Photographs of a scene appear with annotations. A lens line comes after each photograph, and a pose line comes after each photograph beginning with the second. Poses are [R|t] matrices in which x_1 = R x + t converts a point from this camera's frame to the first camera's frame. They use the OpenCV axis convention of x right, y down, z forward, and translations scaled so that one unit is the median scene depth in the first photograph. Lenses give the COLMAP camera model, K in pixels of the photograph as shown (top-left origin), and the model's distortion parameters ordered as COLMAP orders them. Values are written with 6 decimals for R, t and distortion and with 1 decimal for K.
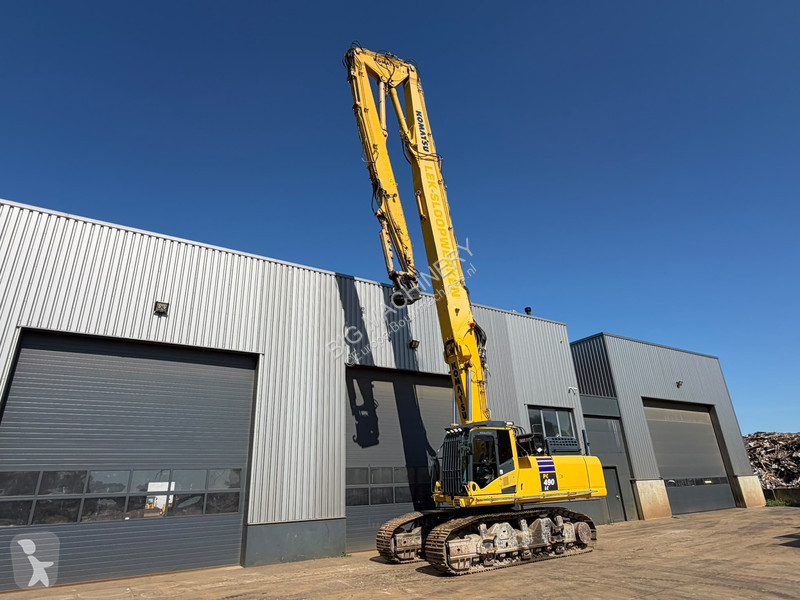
lens RADIAL K [[458.3, 0, 407.1], [0, 458.3, 290.2], [0, 0, 1]] dist [-0.005559, -0.000823]
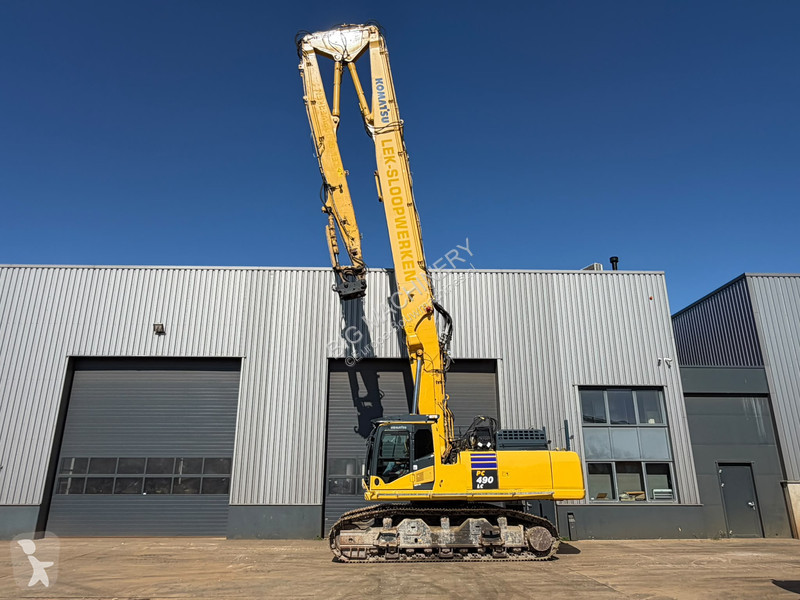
lens RADIAL K [[549.4, 0, 392.3], [0, 549.4, 291.1], [0, 0, 1]] dist [0.010118, -0.020102]
pose [[0.860633, -0.131371, -0.491988, 0.614160], [0.172395, 0.984265, 0.038750, -0.014626], [0.479157, -0.118166, 0.869739, 0.016271]]
